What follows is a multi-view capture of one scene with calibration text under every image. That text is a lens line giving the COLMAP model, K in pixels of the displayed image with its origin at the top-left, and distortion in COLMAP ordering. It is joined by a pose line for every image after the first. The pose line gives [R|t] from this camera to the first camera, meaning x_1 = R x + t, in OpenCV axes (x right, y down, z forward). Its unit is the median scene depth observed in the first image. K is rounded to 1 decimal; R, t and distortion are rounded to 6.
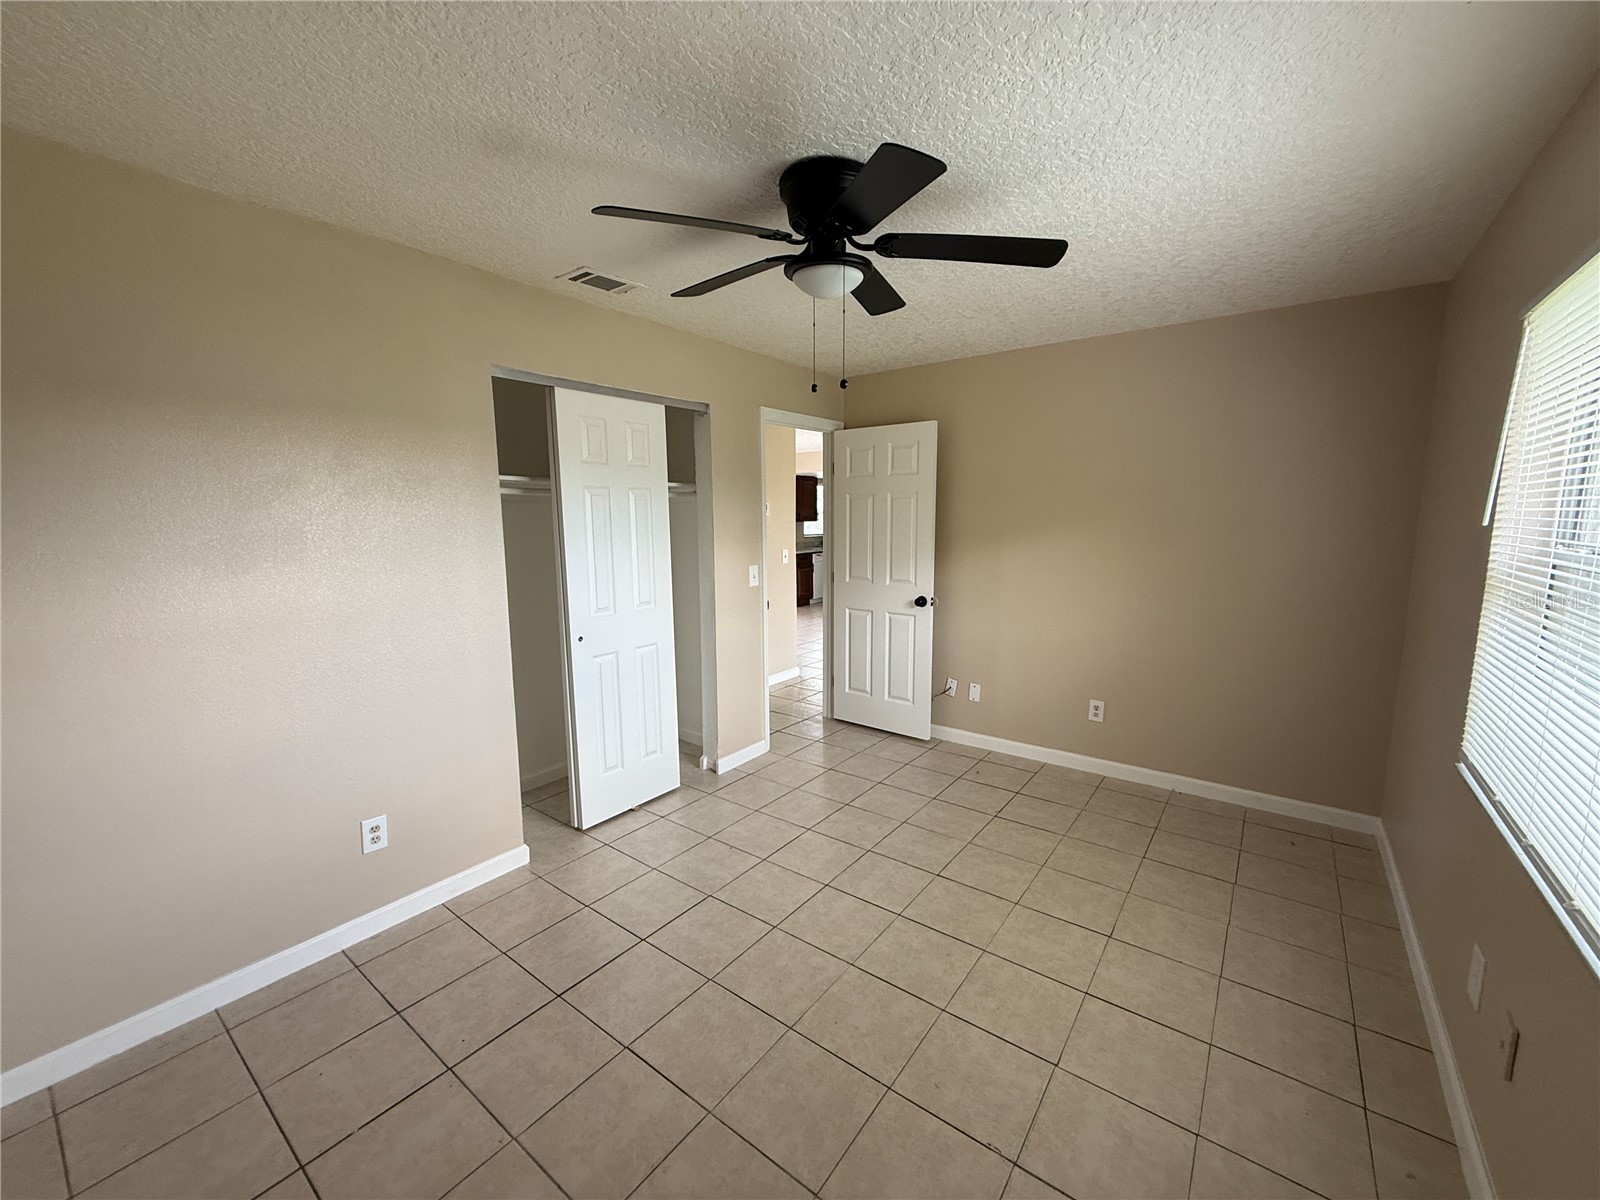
lens RADIAL K [[635.4, 0, 798.9], [0, 635.4, 603.7], [0, 0, 1]] dist [0.002782, -0.000345]
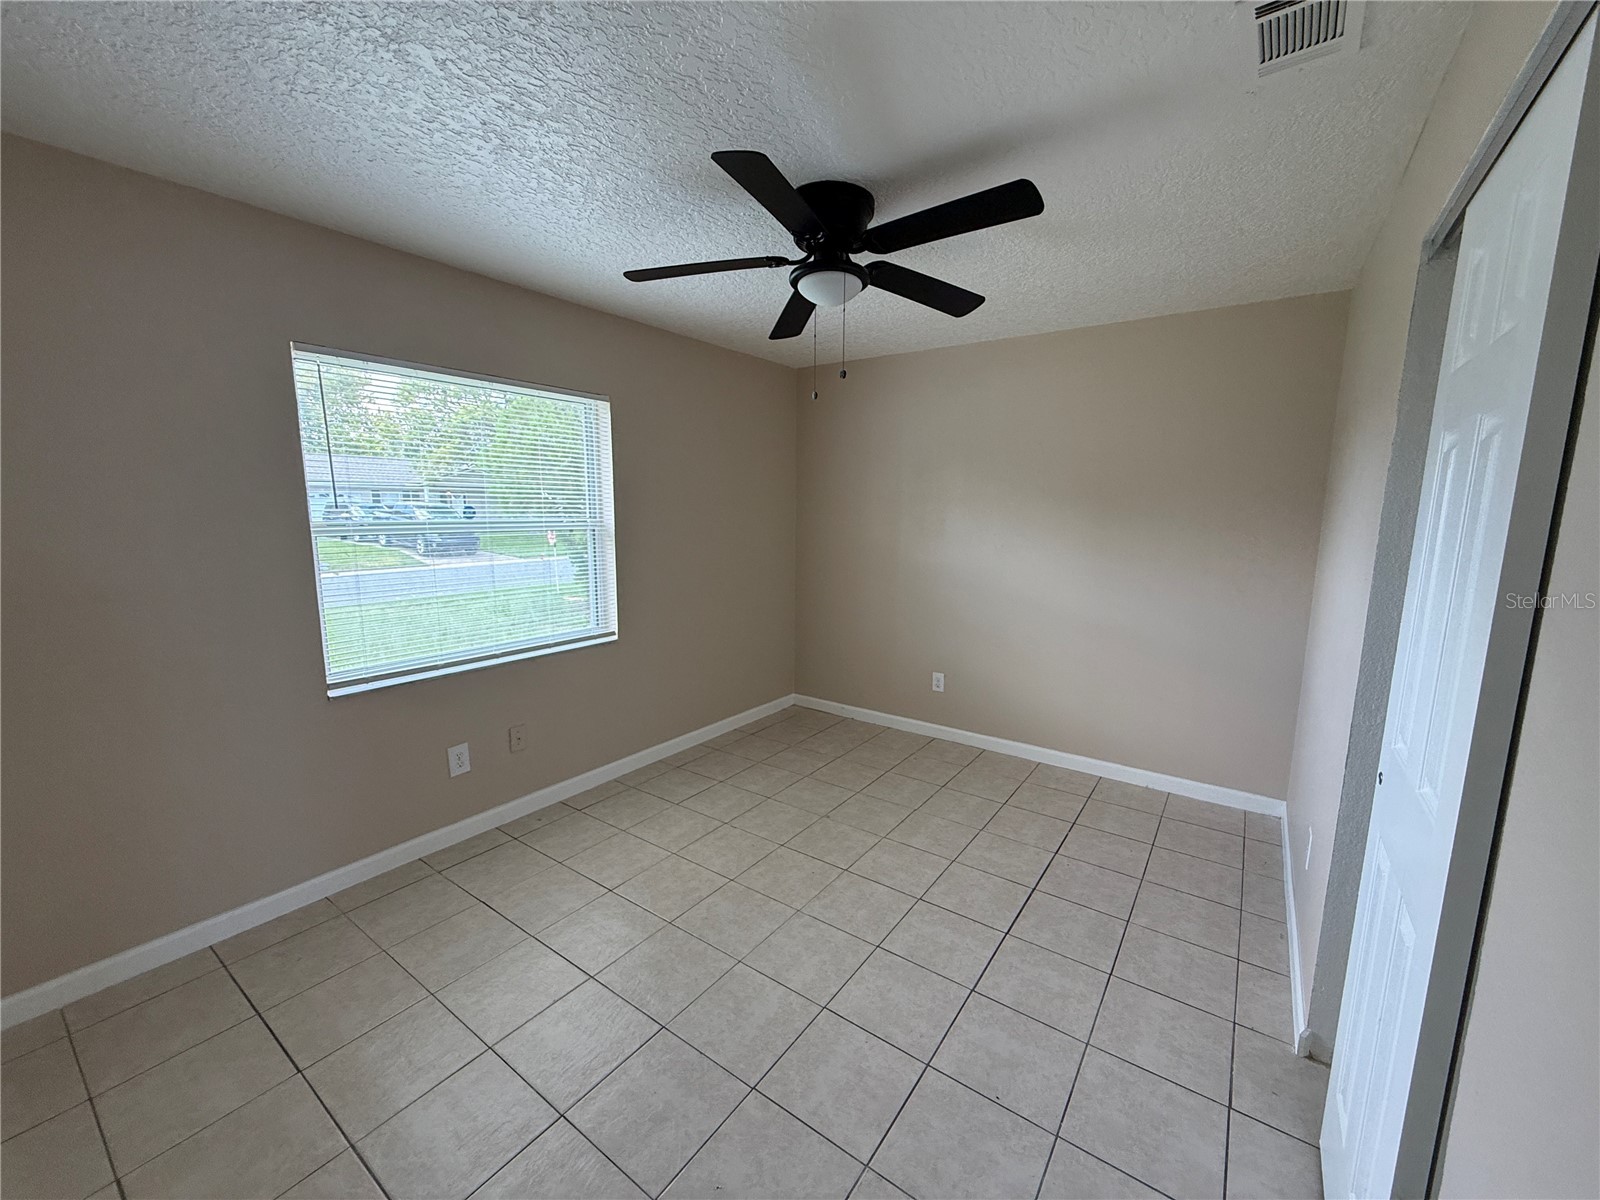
lens RADIAL K [[635.4, 0, 805.3], [0, 635.4, 598.4], [0, 0, 1]] dist [0.002782, -0.000345]
pose [[-0.999247, -0.000065, -0.038801, 0.114735], [-0.010996, 0.959478, 0.281570, -0.265665], [0.037210, 0.281785, -0.958756, 1.909947]]
